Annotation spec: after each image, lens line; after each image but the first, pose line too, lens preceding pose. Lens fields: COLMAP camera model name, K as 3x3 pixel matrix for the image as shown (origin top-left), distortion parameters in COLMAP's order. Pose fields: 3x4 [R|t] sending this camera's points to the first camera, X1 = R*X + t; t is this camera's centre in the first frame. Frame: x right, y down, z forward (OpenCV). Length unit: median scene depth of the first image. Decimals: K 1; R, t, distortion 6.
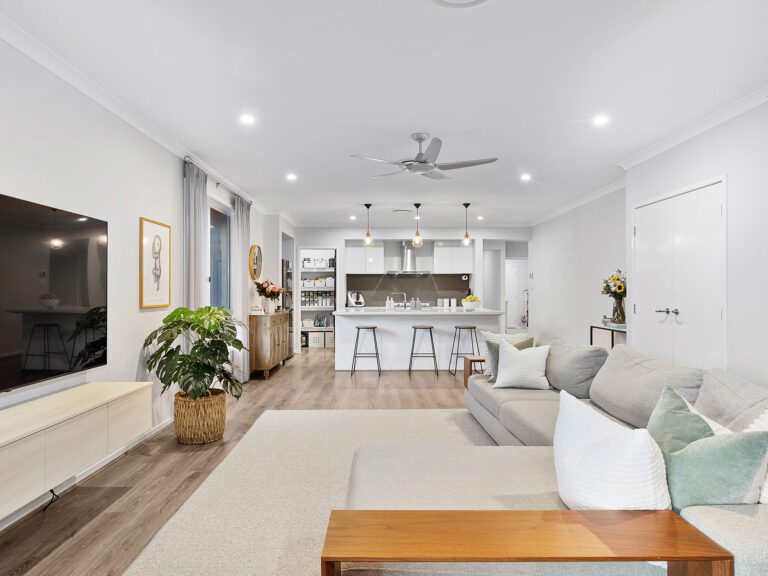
lens RADIAL K [[453.9, 0, 384.0], [0, 453.9, 288.0], [0, 0, 1]] dist [-0.002651, -0.000646]
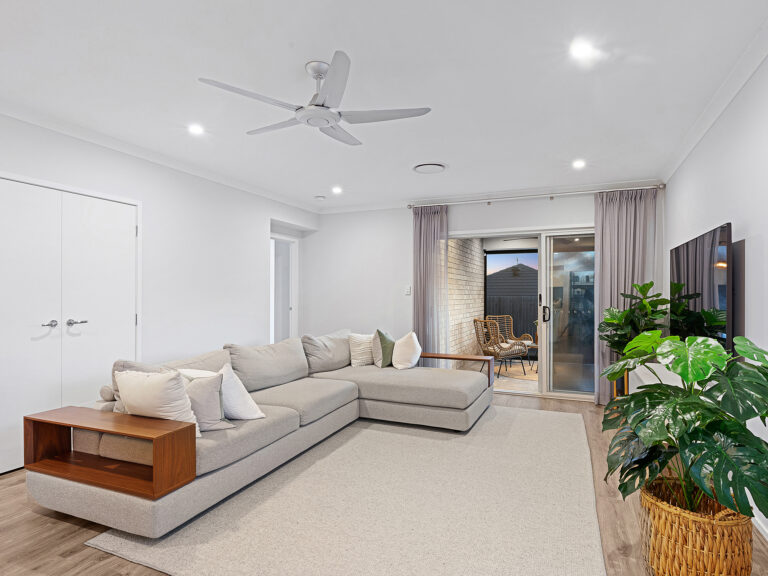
lens RADIAL K [[442.8, 0, 387.9], [0, 442.8, 292.1], [0, 0, 1]] dist [0.000911, 0.000117]
pose [[-0.916938, -0.001651, 0.399026, -0.156428], [-0.007206, 0.999897, -0.012422, -0.000207], [-0.398964, -0.014265, -0.916856, 0.887679]]
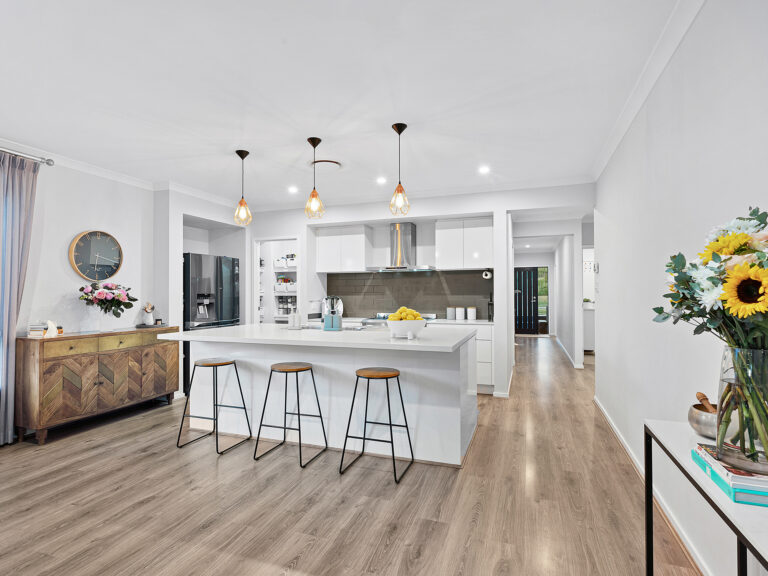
lens RADIAL K [[391.3, 0, 387.8], [0, 391.3, 298.8], [0, 0, 1]] dist [-0.003752, -0.000297]
pose [[0.939419, 0.001641, -0.342768, 0.331540], [0.005252, 0.999802, 0.019182, -0.000962], [0.342732, -0.019820, 0.939224, 0.607959]]
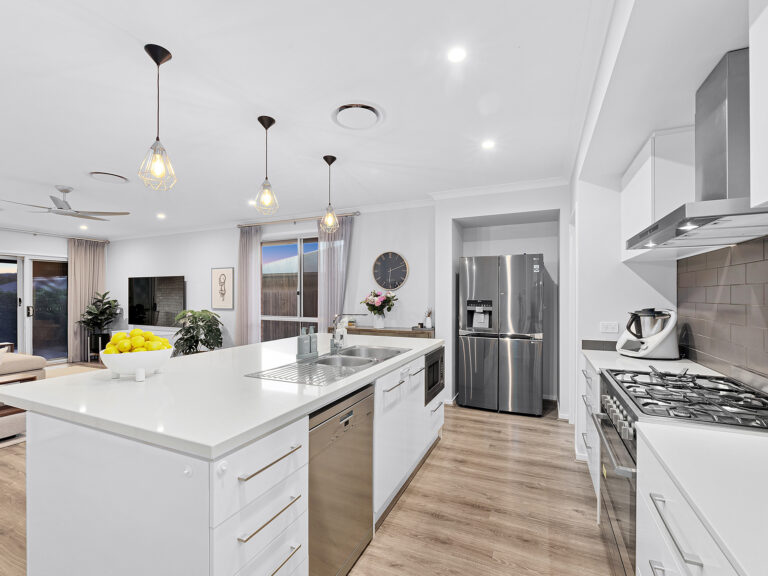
lens RADIAL K [[353.6, 0, 381.6], [0, 353.6, 292.4], [0, 0, 1]] dist [0.008633, -0.000100]
pose [[-0.425825, -0.006876, -0.904779, 0.360796], [0.005978, 0.999928, -0.010412, -0.006876], [0.904786, -0.009843, -0.425753, 1.306369]]
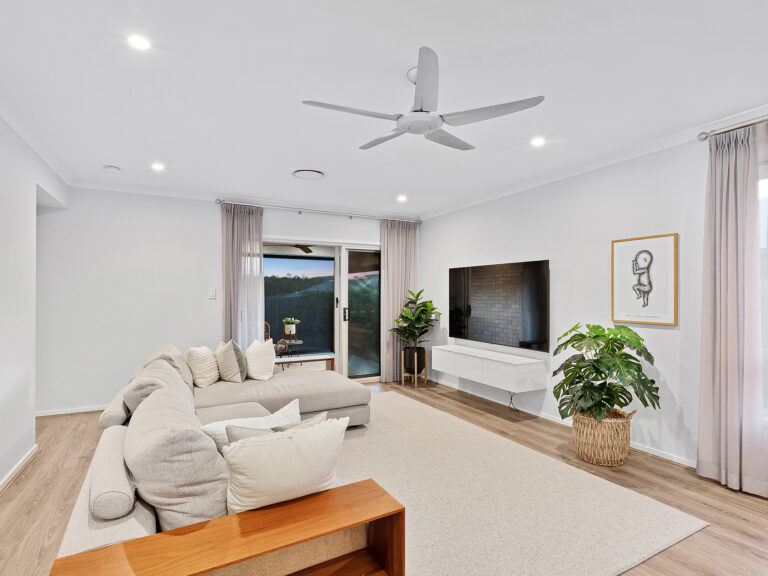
lens RADIAL K [[401.9, 0, 384.0], [0, 401.9, 288.0], [0, 0, 1]] dist [-0.001366, -0.000229]
pose [[-0.885836, -0.010051, -0.463891, 0.224230], [-0.000044, 0.999767, -0.021576, -0.009284], [0.463999, -0.019092, -0.885630, 0.844481]]
